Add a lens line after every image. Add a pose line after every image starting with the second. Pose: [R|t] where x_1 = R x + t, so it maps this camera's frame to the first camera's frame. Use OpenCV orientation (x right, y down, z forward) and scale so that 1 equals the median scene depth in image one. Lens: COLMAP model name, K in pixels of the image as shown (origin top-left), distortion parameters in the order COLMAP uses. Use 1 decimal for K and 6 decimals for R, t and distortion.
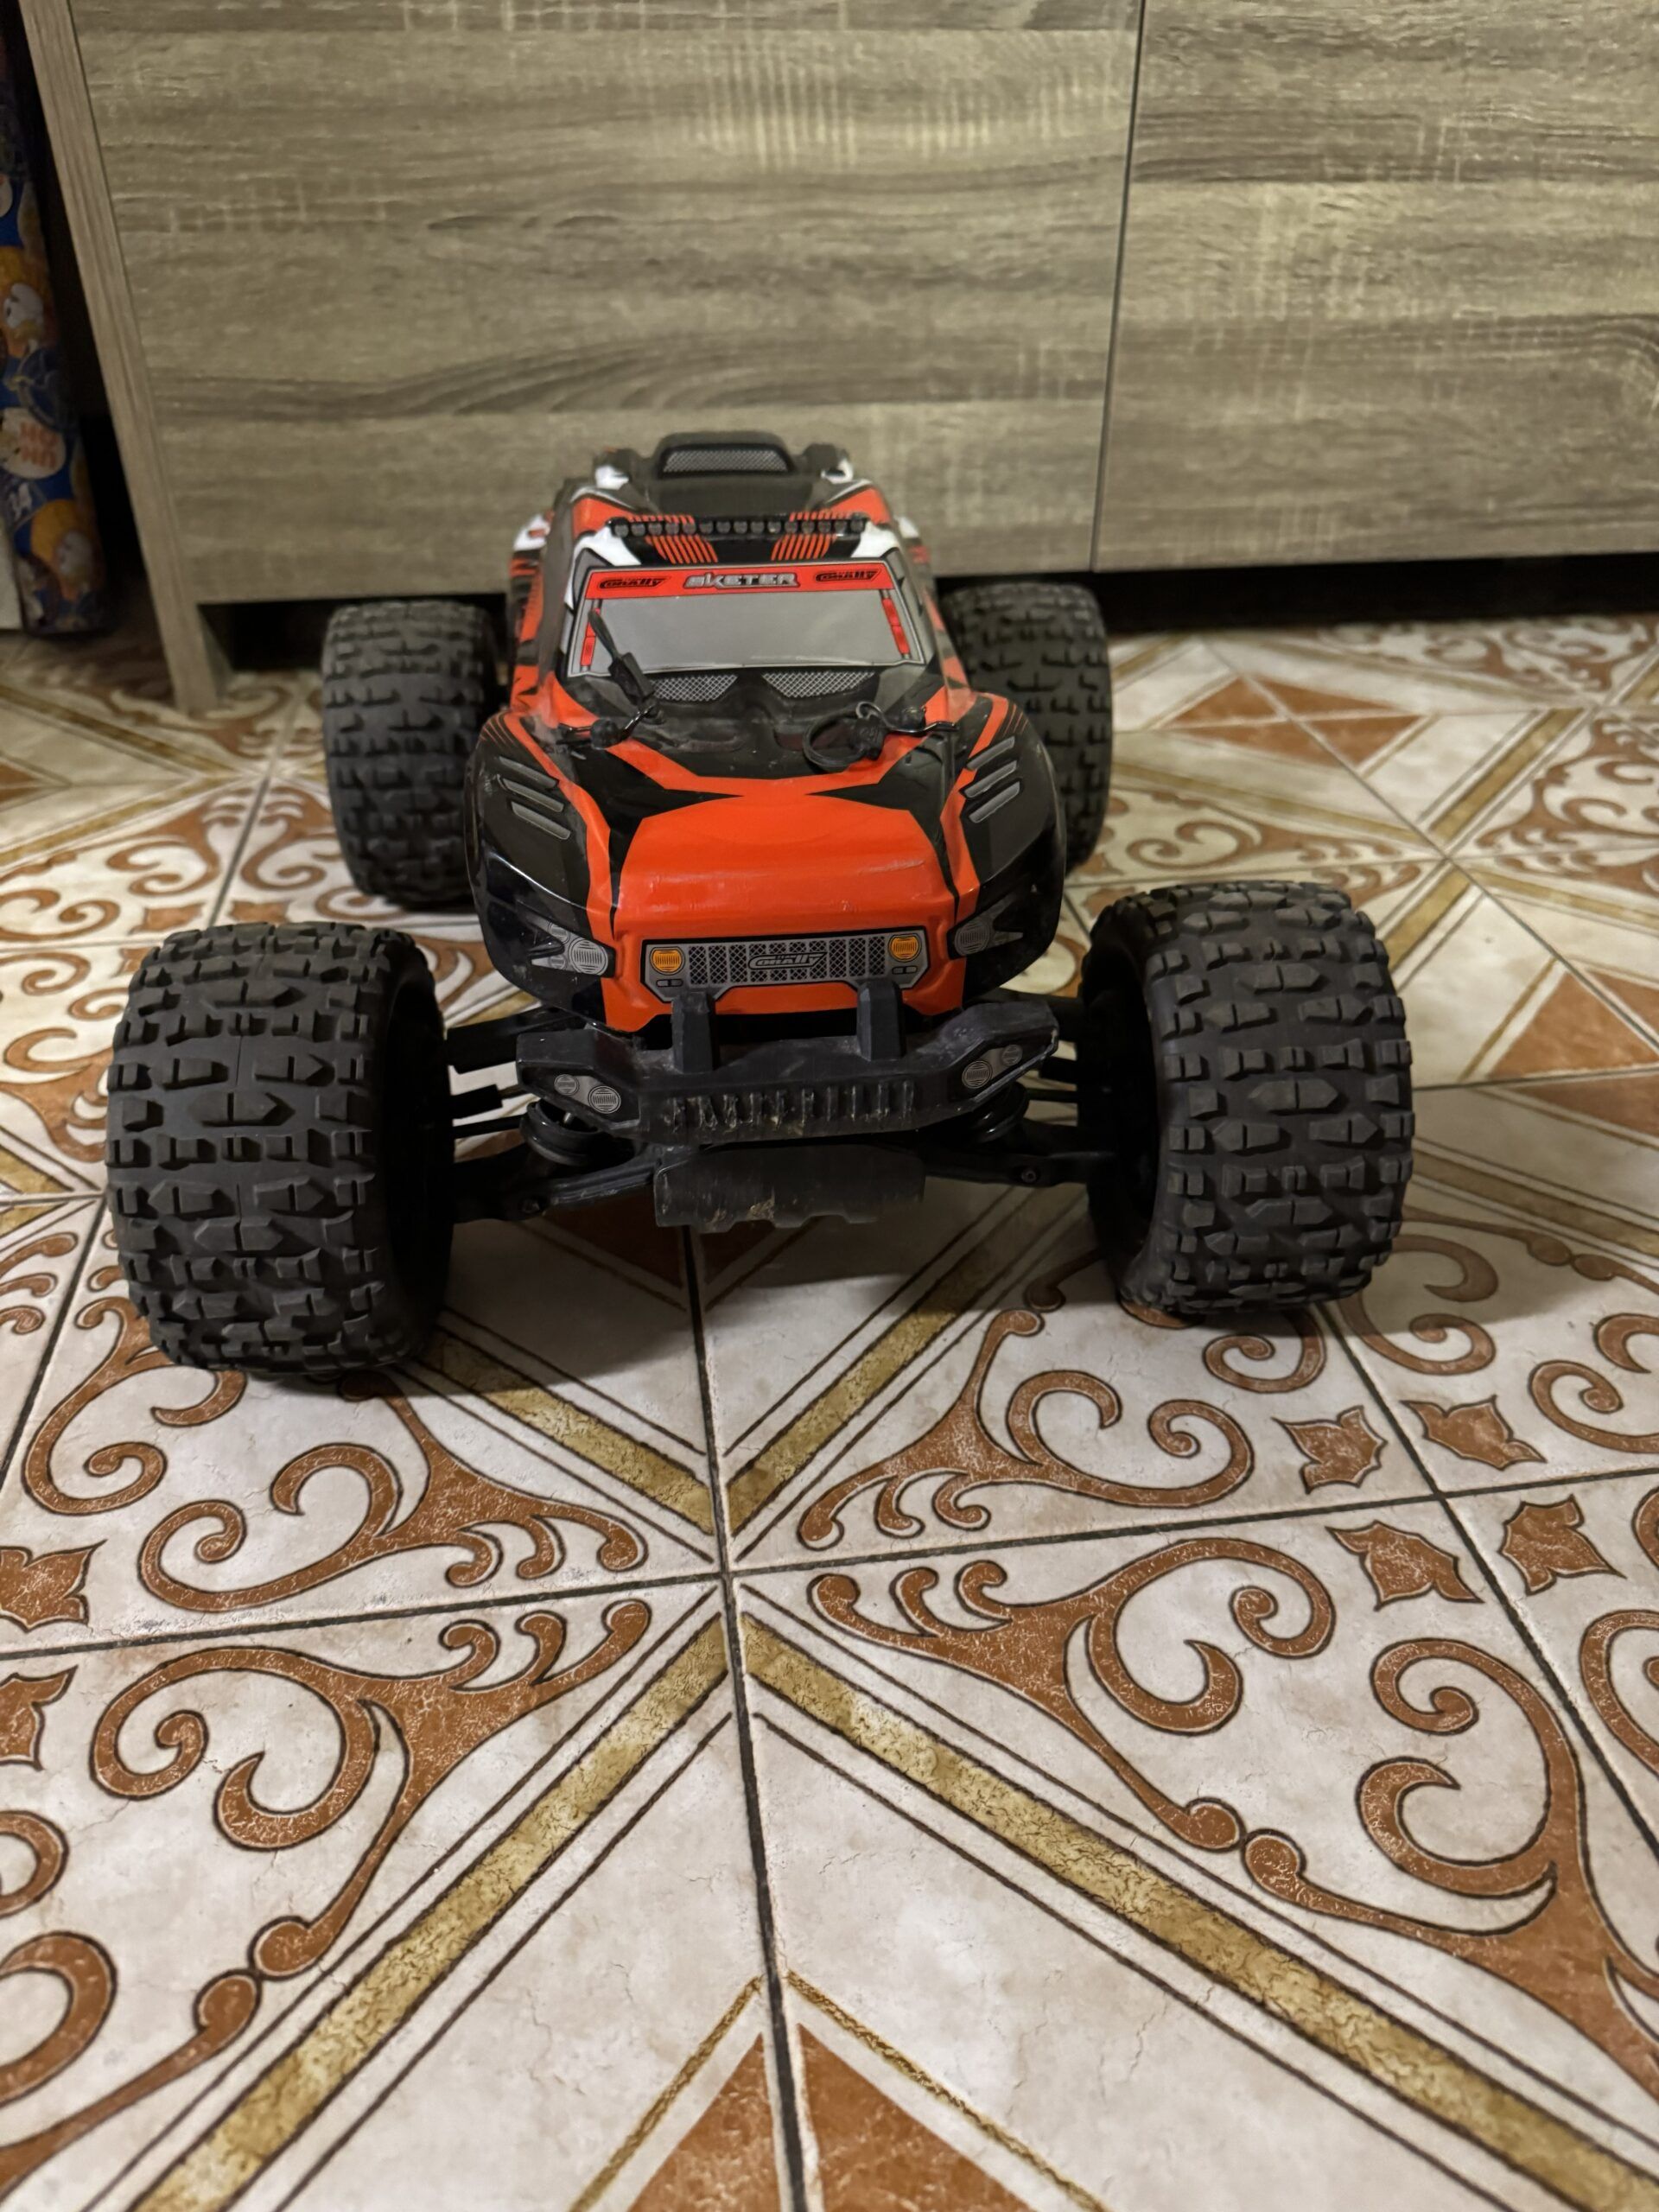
lens RADIAL K [[1545.7, 0, 826.7], [0, 1545.7, 1108.7], [0, 0, 1]] dist [-0.012829, 0.003554]
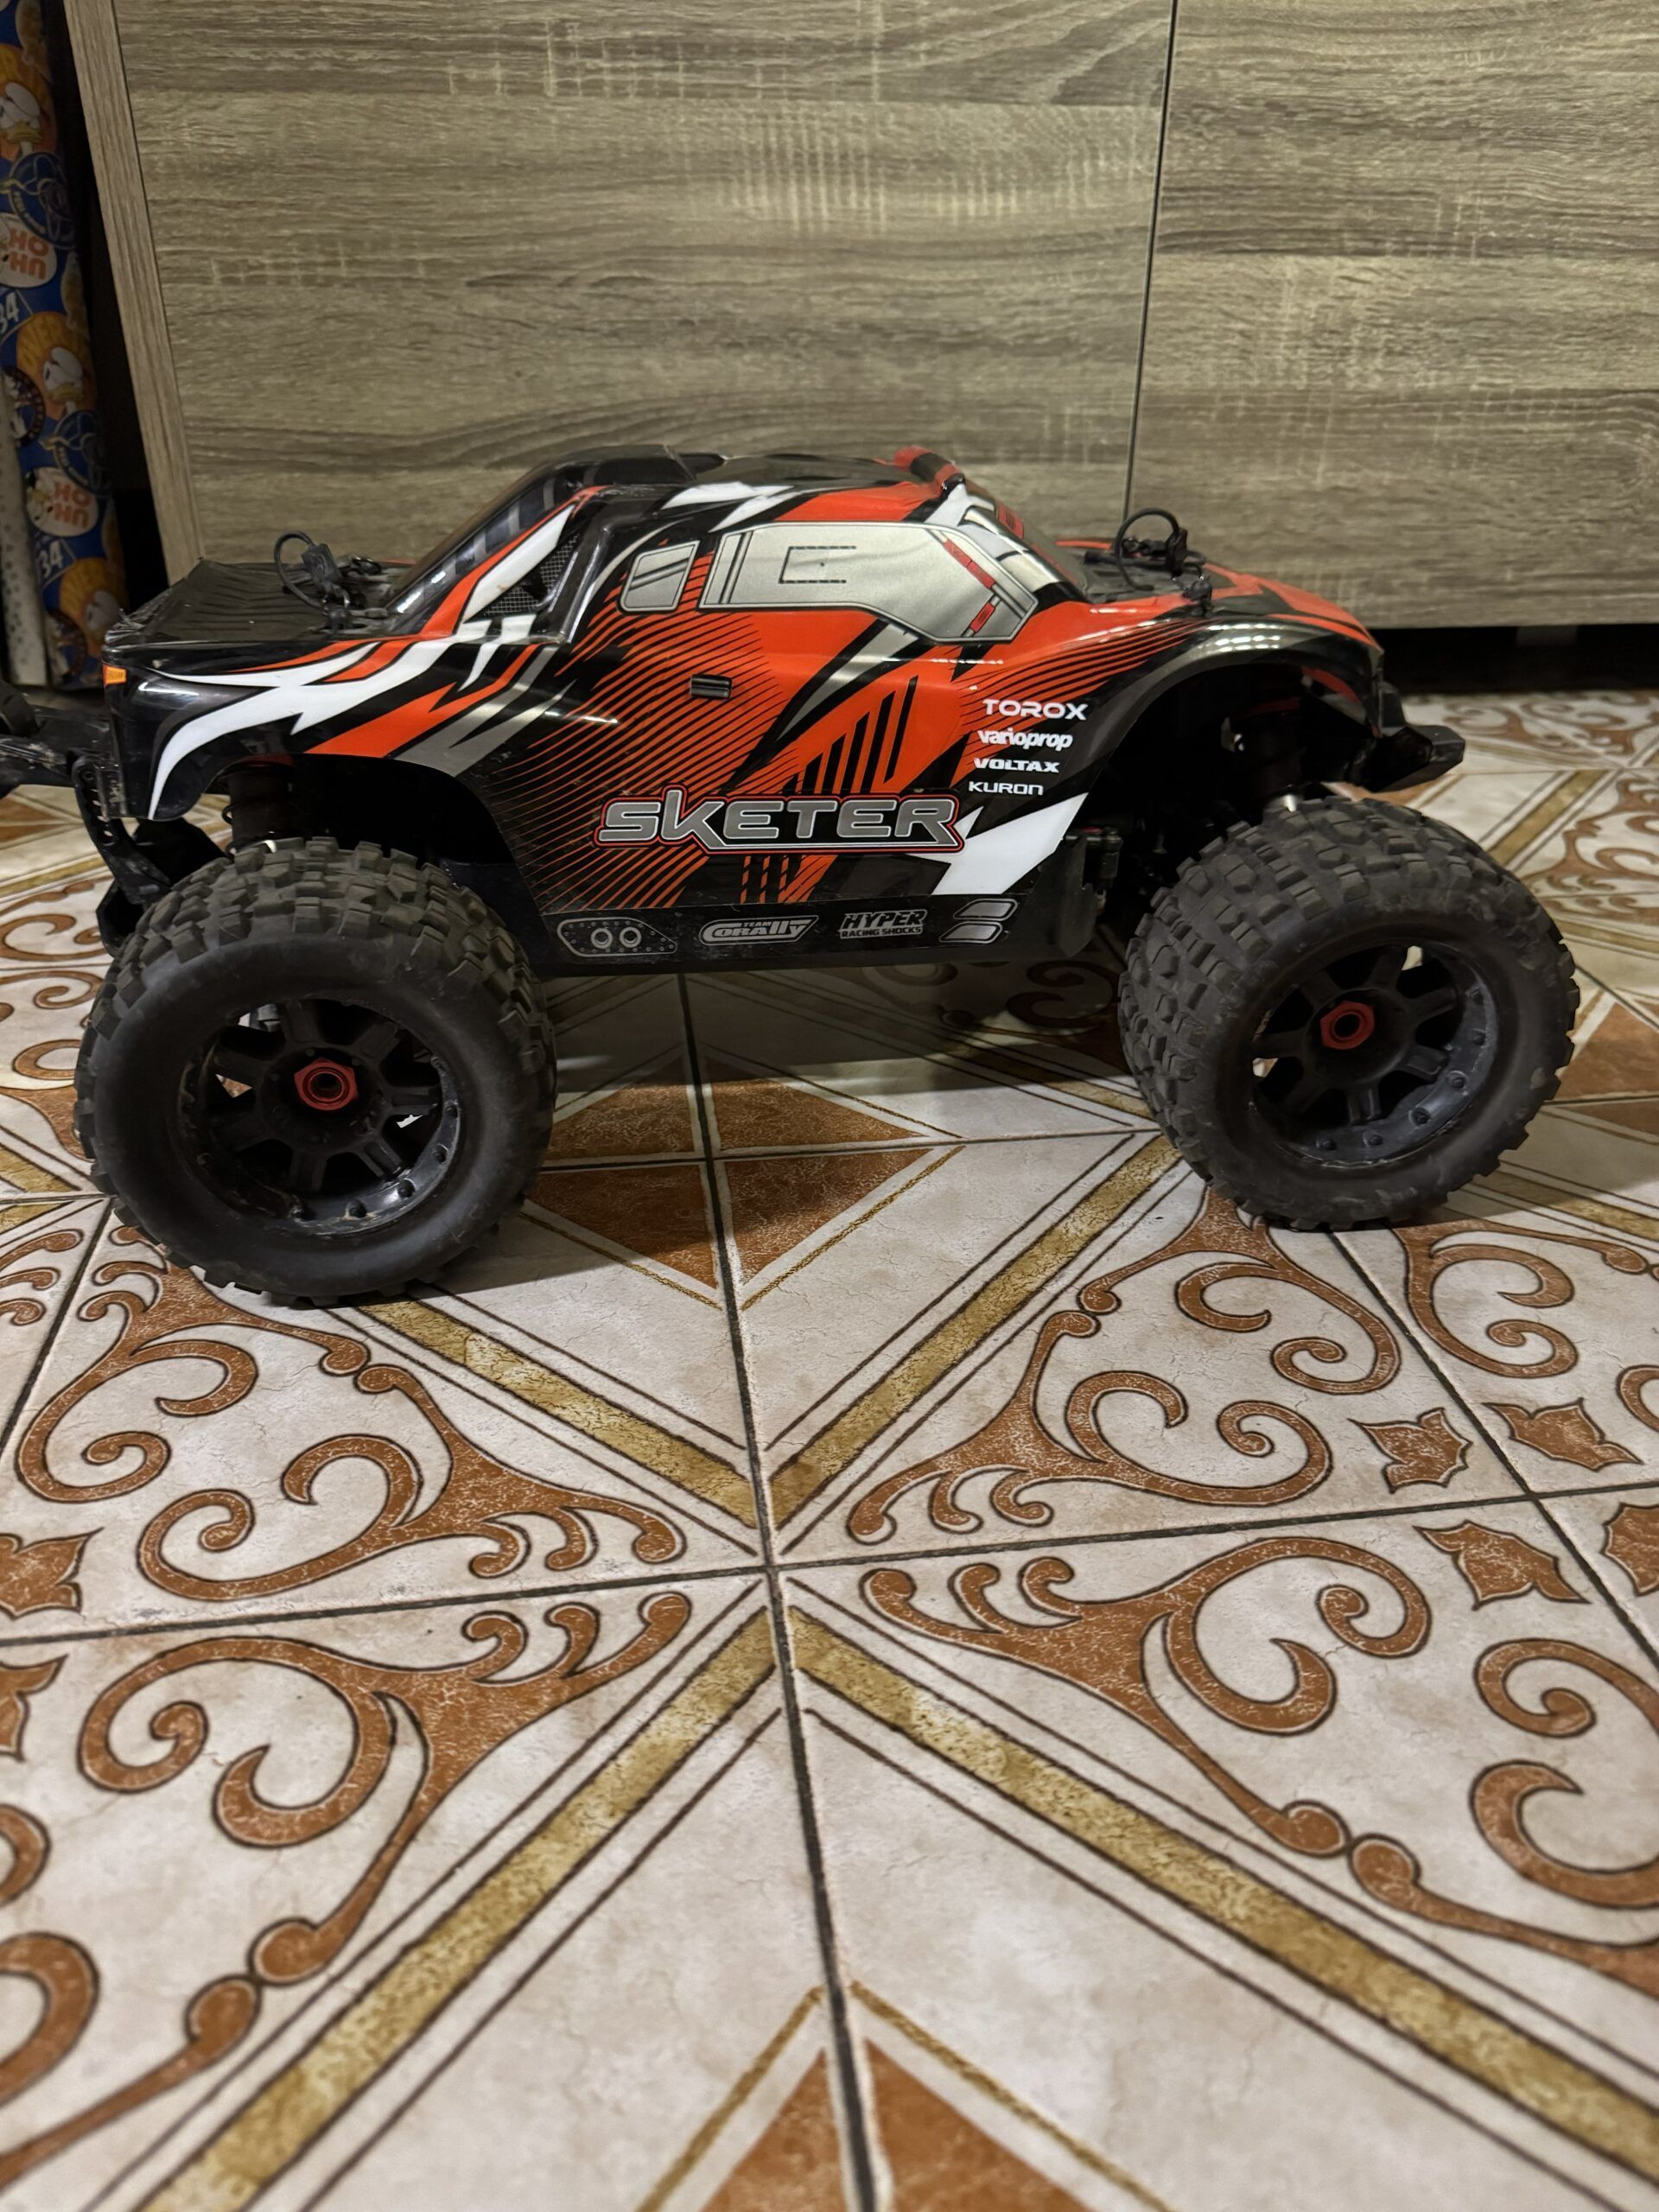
lens RADIAL K [[1545.7, 0, 831.9], [0, 1545.7, 1102.6], [0, 0, 1]] dist [-0.012829, 0.003554]
pose [[0.999958, 0.009051, 0.001553, -0.031210], [-0.008916, 0.997367, -0.071970, 0.085091], [-0.002200, 0.071953, 0.997406, 0.052637]]
